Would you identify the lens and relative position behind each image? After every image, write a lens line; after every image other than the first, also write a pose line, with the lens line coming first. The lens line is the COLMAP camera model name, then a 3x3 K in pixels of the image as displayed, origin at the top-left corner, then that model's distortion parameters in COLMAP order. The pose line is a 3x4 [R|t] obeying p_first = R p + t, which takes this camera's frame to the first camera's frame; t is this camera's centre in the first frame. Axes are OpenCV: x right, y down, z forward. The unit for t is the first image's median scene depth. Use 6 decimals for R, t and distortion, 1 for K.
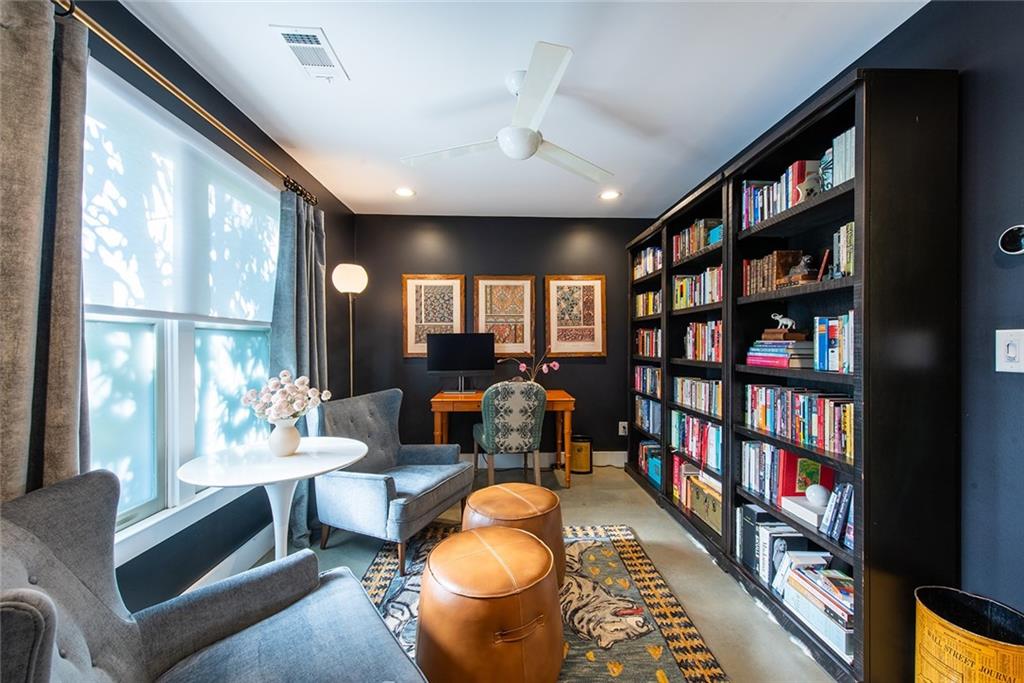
lens RADIAL K [[396.8, 0, 517.3], [0, 396.8, 343.9], [0, 0, 1]] dist [0.008626, -0.000347]
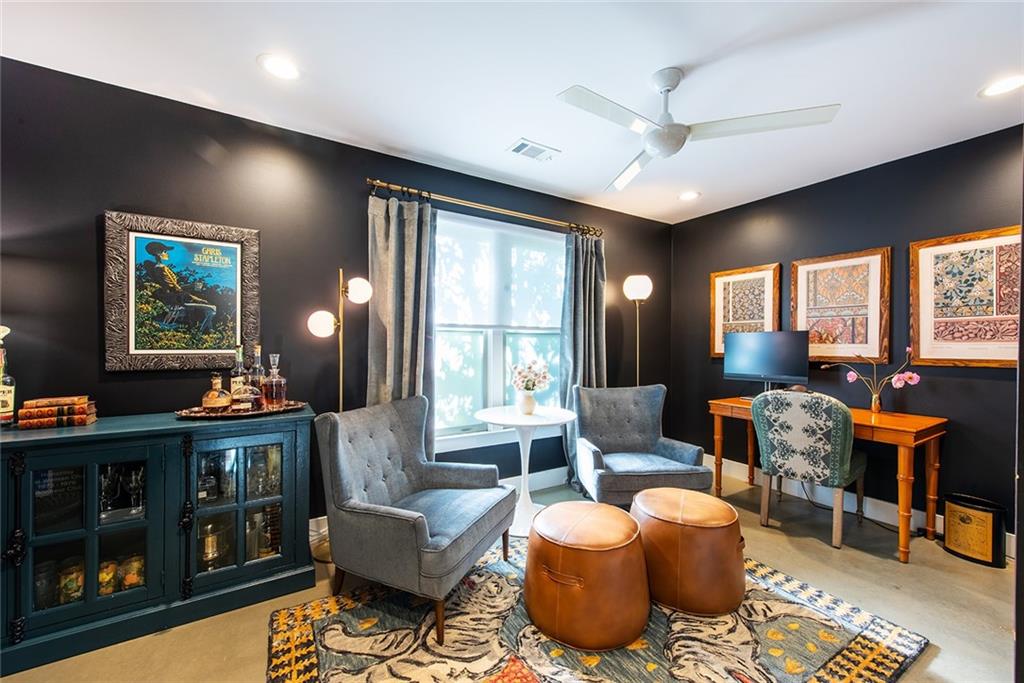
lens RADIAL K [[396.8, 0, 517.3], [0, 396.8, 343.9], [0, 0, 1]] dist [0.008626, -0.000347]
pose [[0.497114, 0.007311, -0.867654, 0.516756], [-0.008048, 0.999960, 0.003815, 0.000979], [0.867648, 0.005087, 0.497153, 0.142424]]
